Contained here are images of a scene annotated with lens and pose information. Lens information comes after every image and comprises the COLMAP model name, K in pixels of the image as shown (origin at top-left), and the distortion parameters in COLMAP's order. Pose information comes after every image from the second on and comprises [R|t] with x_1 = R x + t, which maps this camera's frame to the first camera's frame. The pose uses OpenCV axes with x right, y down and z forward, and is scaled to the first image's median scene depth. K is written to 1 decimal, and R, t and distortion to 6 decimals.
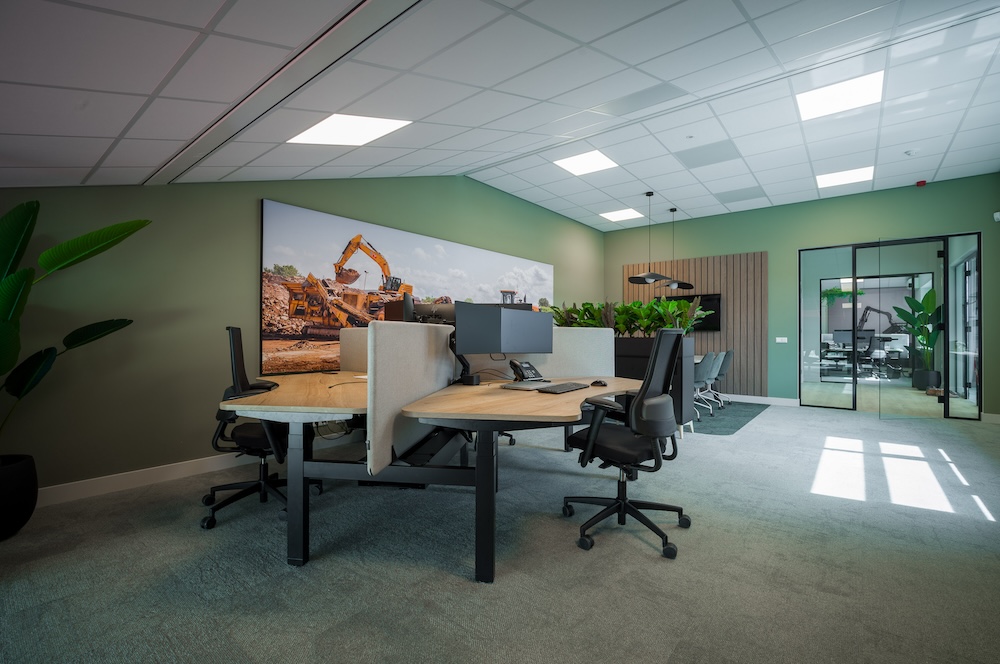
lens RADIAL K [[435.2, 0, 496.8], [0, 435.2, 332.9], [0, 0, 1]] dist [-0.004593, 0.000614]
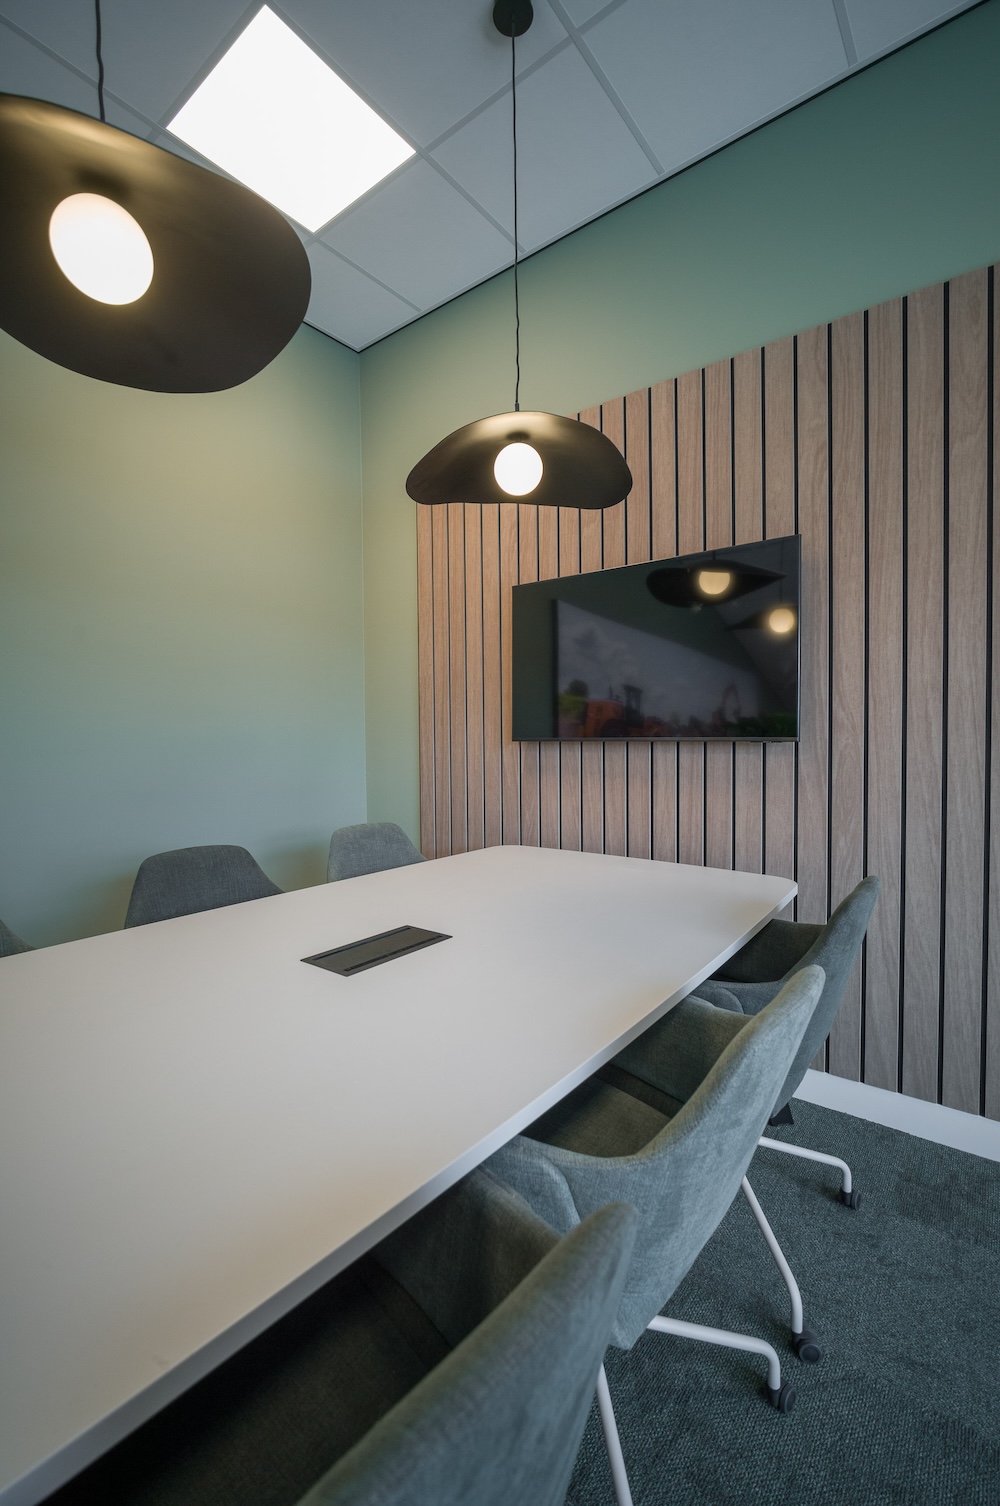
lens RADIAL K [[655.4, 0, 505.4], [0, 655.4, 753.2], [0, 0, 1]] dist [-0.004593, 0.000614]
pose [[0.999796, -0.011605, 0.016519, 0.382997], [0.011094, 0.999467, 0.030699, -0.008404], [-0.016867, -0.030509, 0.999392, 0.718041]]
